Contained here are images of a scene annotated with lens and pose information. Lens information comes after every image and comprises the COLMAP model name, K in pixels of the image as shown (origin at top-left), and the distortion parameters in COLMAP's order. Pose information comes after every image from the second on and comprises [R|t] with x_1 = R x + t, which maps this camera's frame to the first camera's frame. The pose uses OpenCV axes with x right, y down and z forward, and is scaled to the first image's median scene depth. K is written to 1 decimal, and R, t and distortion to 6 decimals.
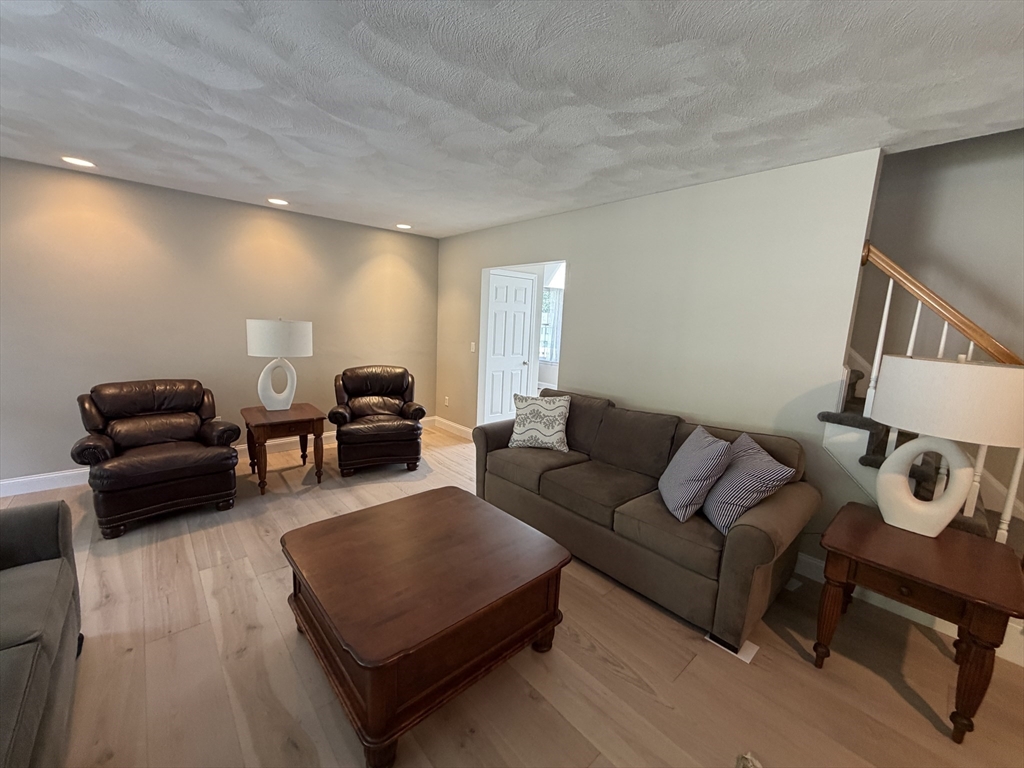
lens RADIAL K [[410.9, 0, 512.0], [0, 410.9, 384.0], [0, 0, 1]] dist [-0.000532, -0.000055]
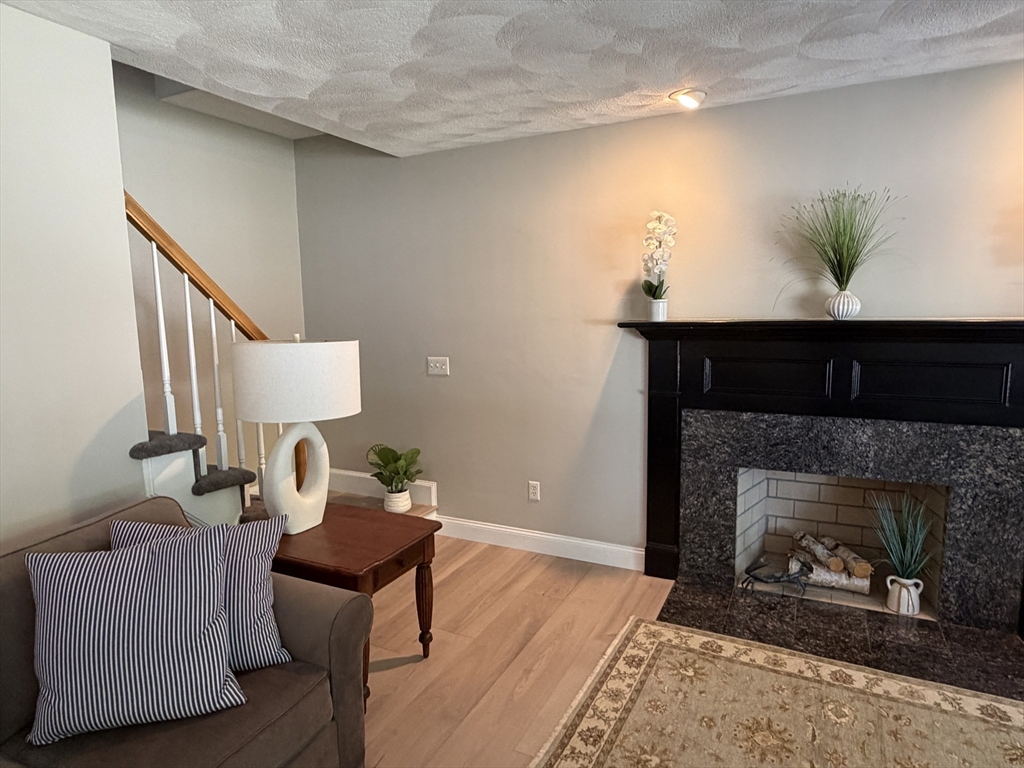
lens RADIAL K [[612.0, 0, 499.0], [0, 612.0, 382.2], [0, 0, 1]] dist [0.001810, 0.000003]
pose [[-0.356986, -0.149073, 0.922138, -0.398026], [0.149002, 0.965456, 0.213759, -0.189060], [-0.922149, 0.213709, -0.322443, 1.001012]]
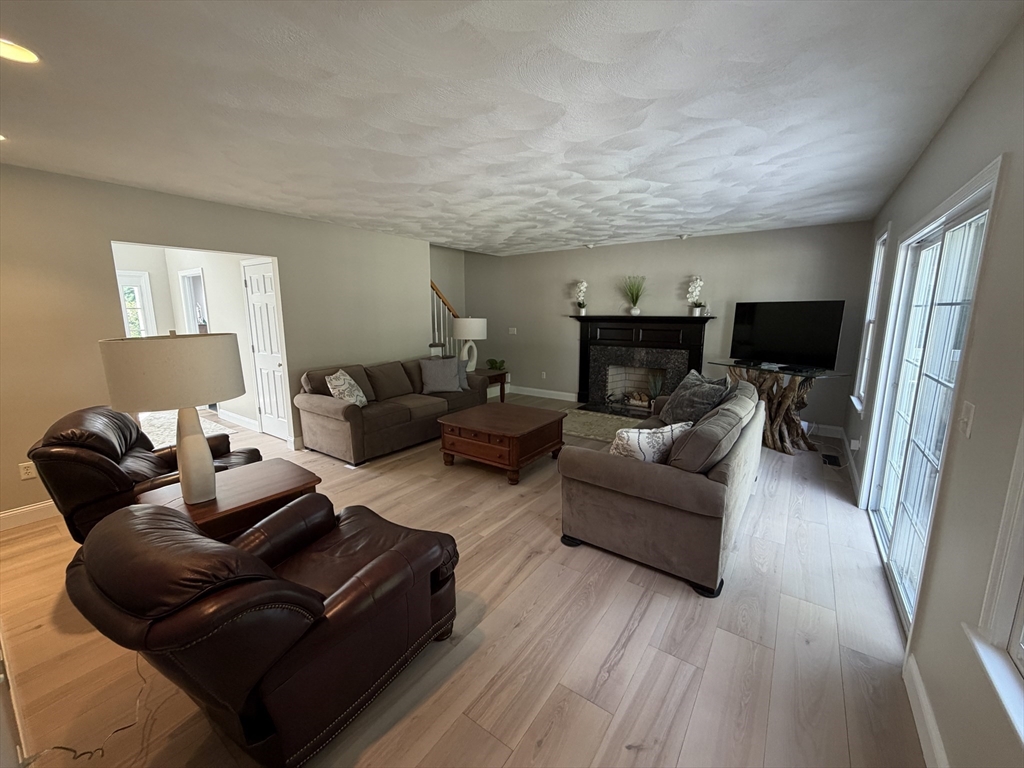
lens RADIAL K [[410.9, 0, 512.0], [0, 410.9, 384.0], [0, 0, 1]] dist [-0.000532, -0.000055]
pose [[-0.225073, -0.211926, 0.951015, -2.304503], [0.143204, 0.958264, 0.247433, -0.316722], [-0.963761, 0.191880, -0.185331, 1.343391]]
